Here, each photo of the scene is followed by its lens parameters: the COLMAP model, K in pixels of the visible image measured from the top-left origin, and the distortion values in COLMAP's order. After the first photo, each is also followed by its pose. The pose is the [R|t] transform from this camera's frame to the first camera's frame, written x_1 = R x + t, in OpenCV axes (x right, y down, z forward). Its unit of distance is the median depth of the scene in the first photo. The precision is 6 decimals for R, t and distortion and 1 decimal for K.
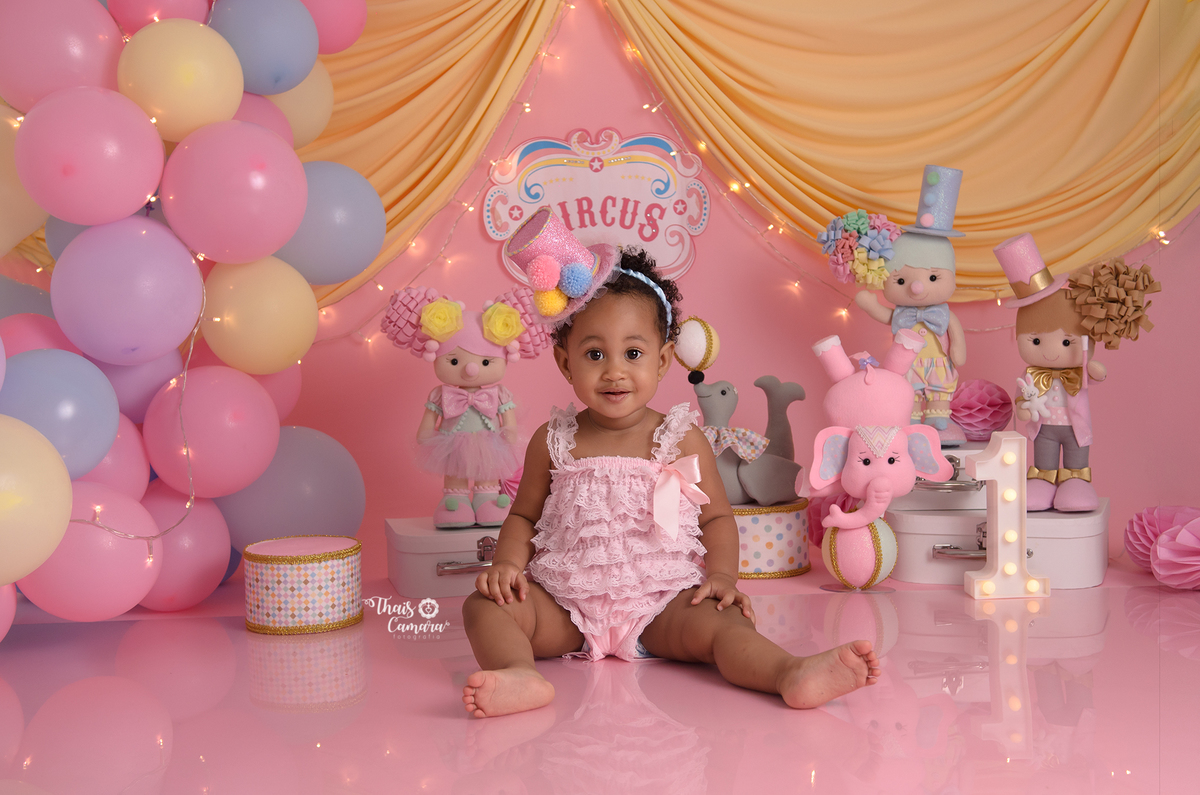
lens RADIAL K [[1704.1, 0, 627.9], [0, 1704.1, 398.8], [0, 0, 1]] dist [0.163102, 0.014102]
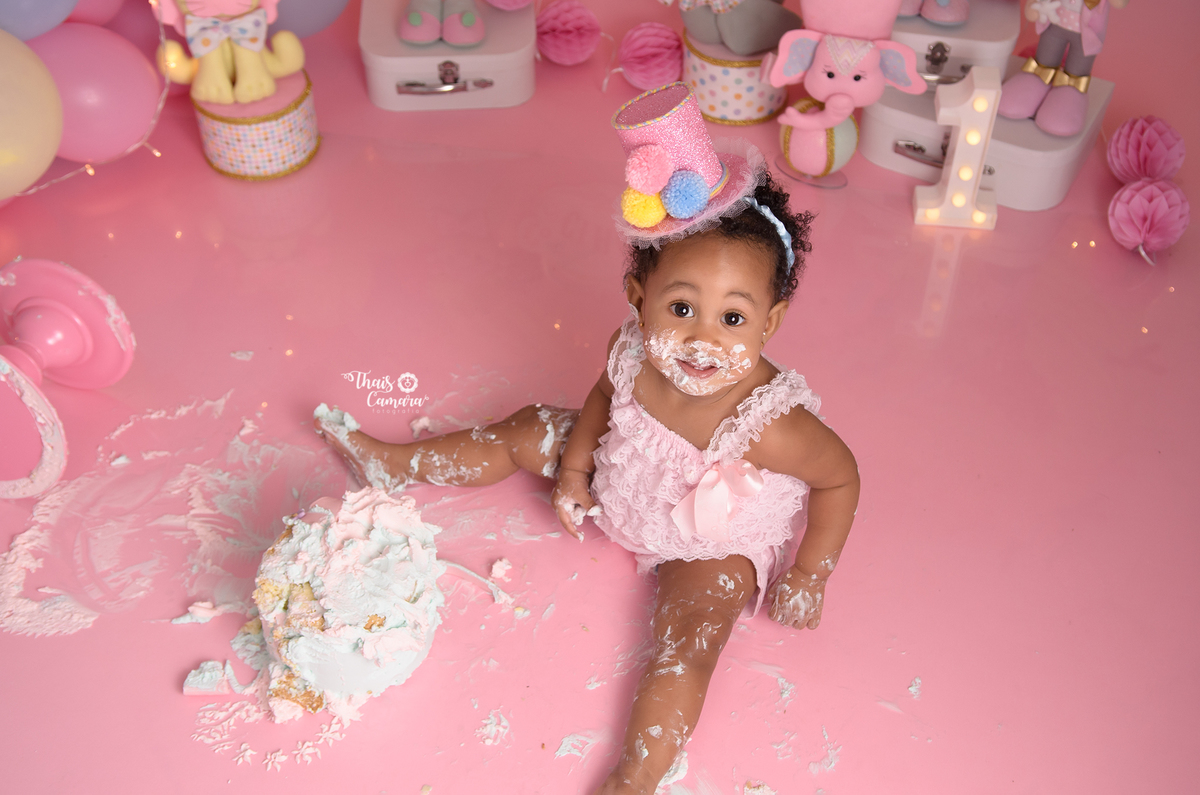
lens RADIAL K [[1436.2, 0, 603.4], [0, 1436.2, 356.5], [0, 0, 1]] dist [0.090485, 0.013739]
pose [[0.982183, 0.153010, -0.109106, 0.122166], [-0.053348, 0.783712, 0.618830, -0.307003], [0.180194, -0.601984, 0.777911, 0.267688]]
